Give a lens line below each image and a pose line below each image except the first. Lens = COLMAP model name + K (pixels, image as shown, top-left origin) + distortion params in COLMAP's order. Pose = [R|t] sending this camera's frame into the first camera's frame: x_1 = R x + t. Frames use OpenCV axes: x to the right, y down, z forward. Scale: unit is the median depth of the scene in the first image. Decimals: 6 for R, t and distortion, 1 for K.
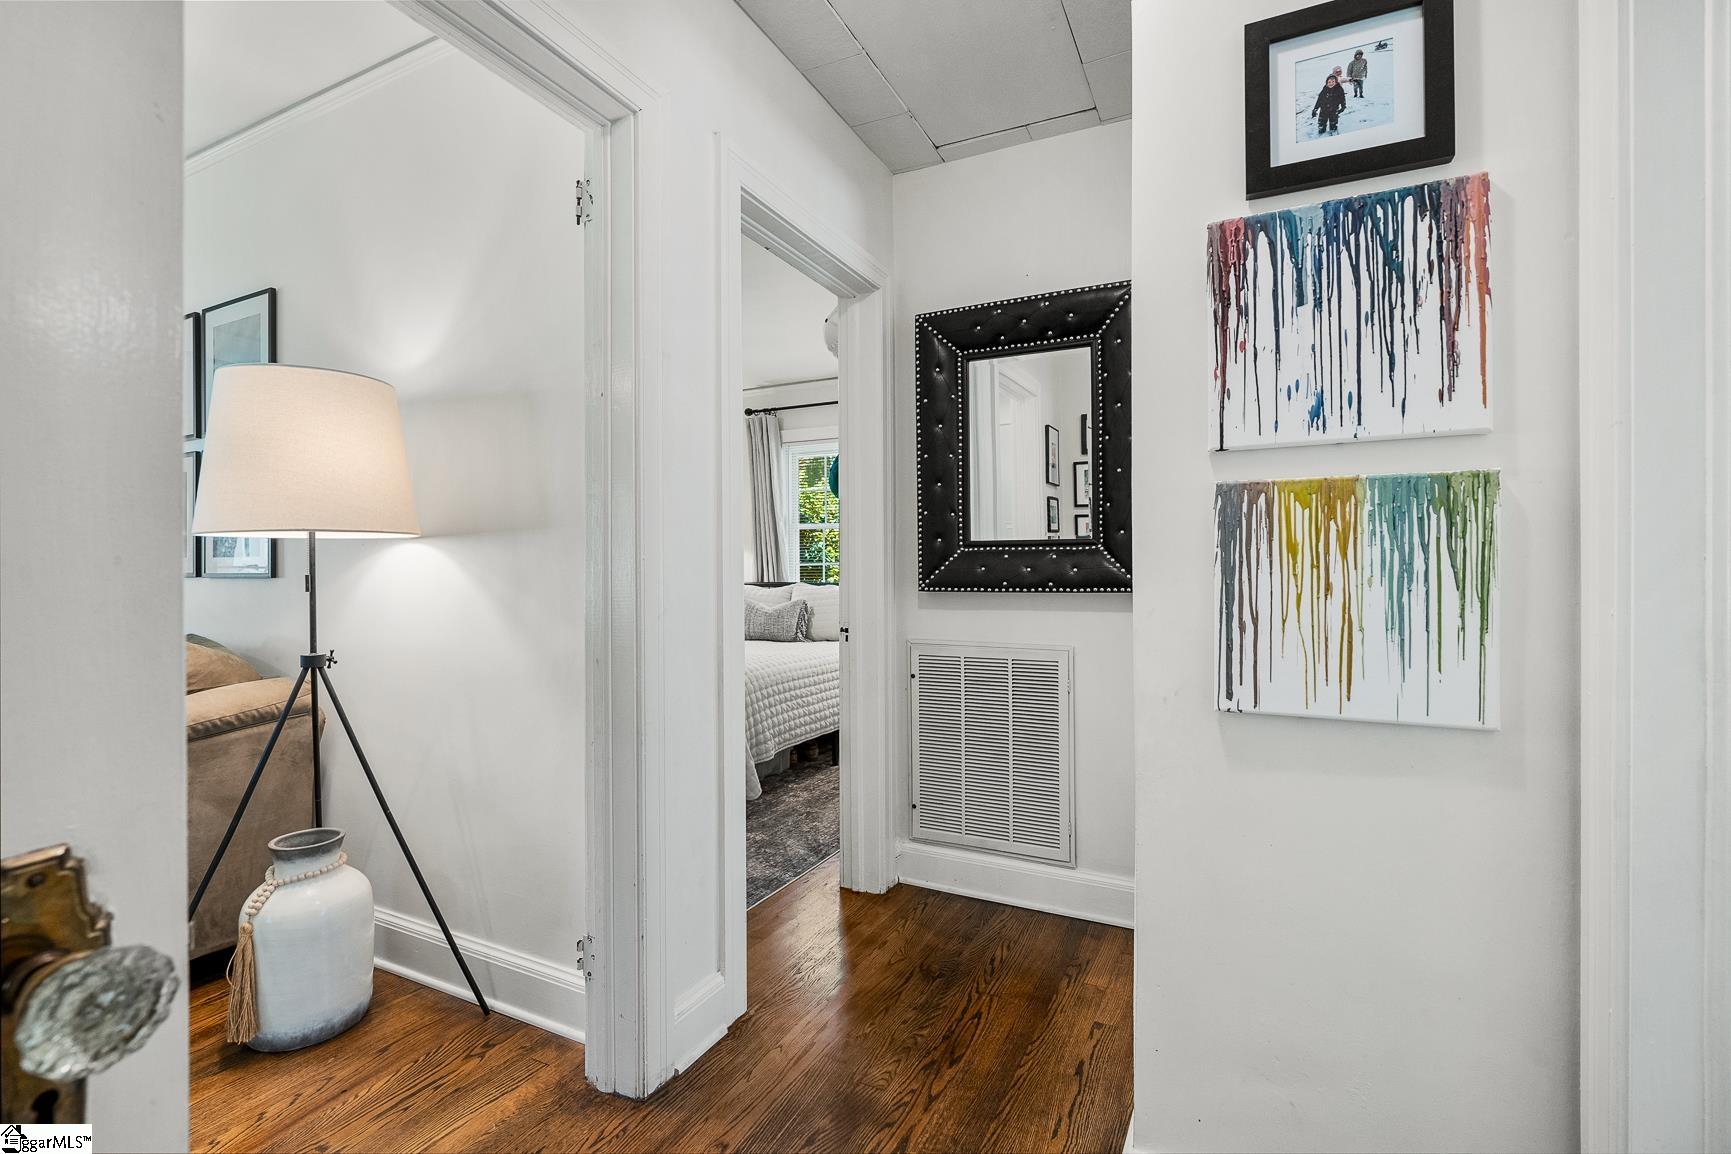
lens RADIAL K [[776.7, 0, 867.7], [0, 776.7, 572.0], [0, 0, 1]] dist [-0.010071, 0.000679]
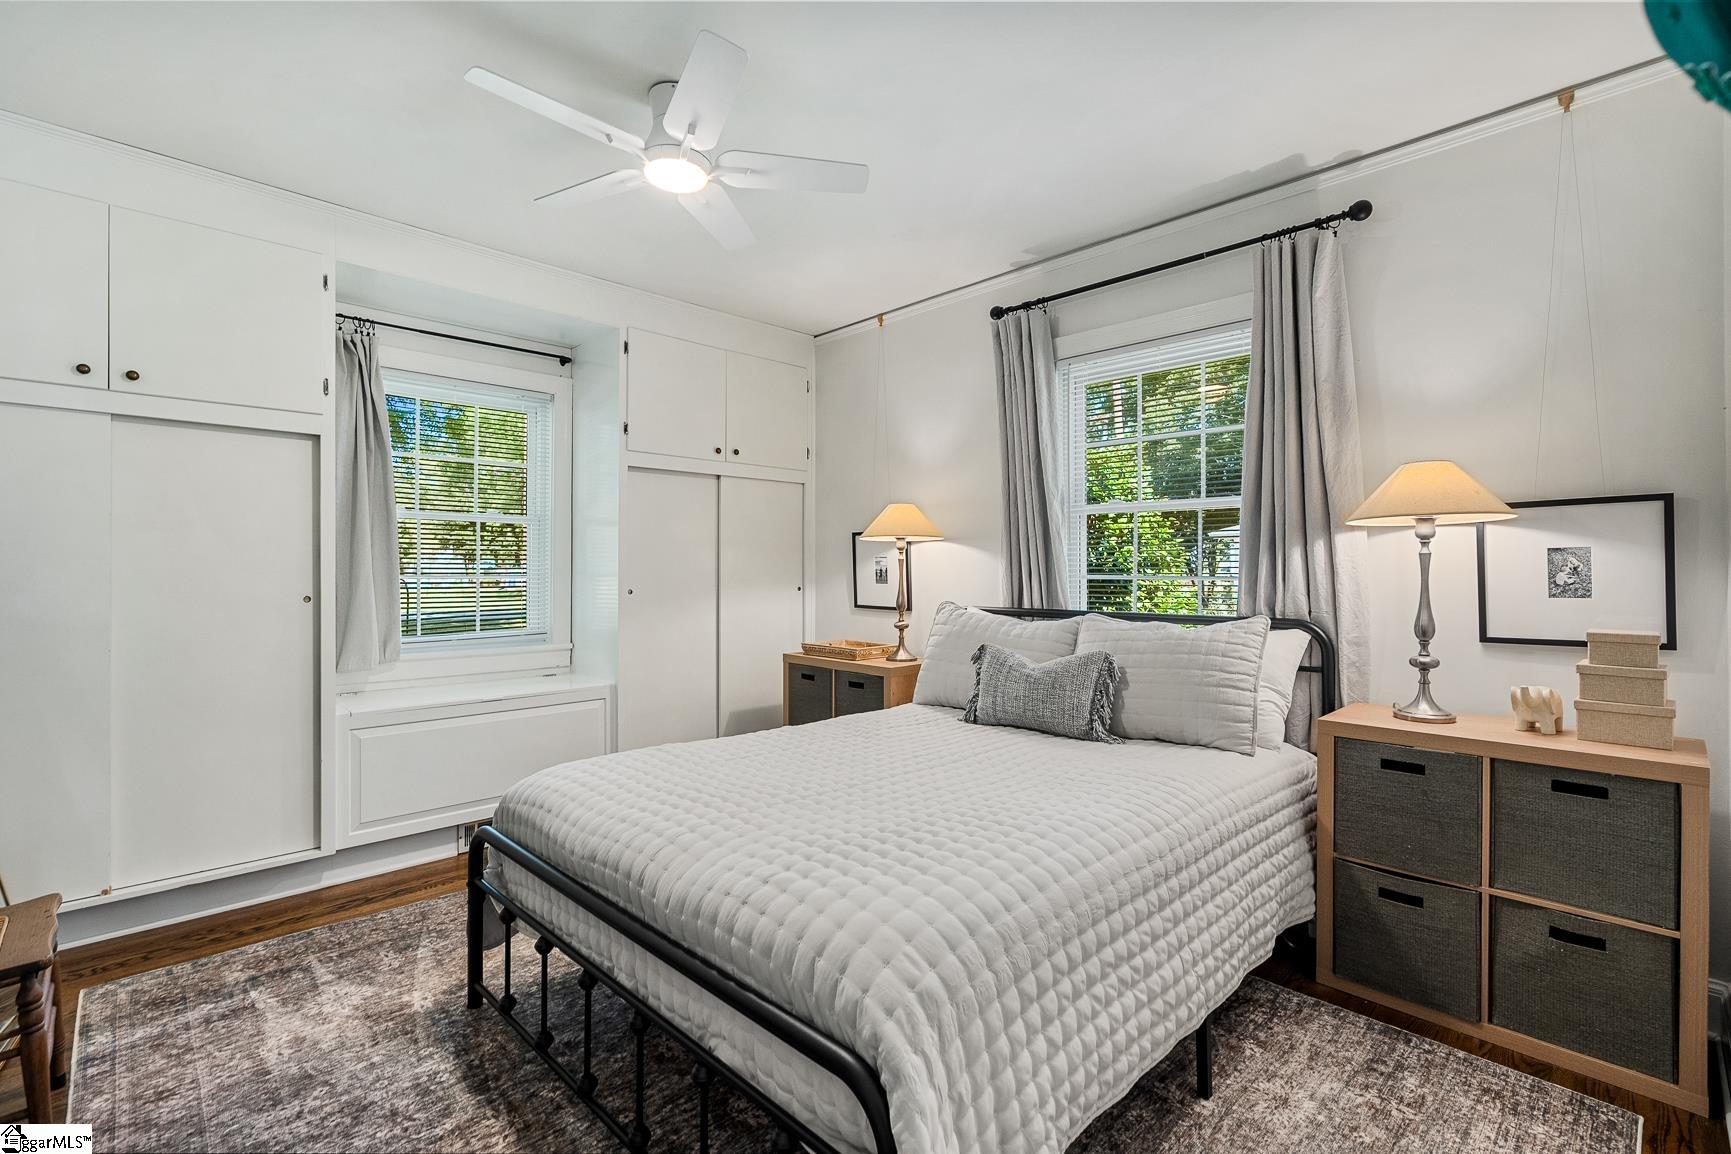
lens RADIAL K [[776.7, 0, 867.7], [0, 776.7, 572.0], [0, 0, 1]] dist [-0.010071, 0.000679]
pose [[0.947514, 0.004960, -0.319676, -0.061746], [-0.004459, 0.999987, 0.002296, -0.014216], [0.319683, -0.000750, 0.947524, 0.439396]]
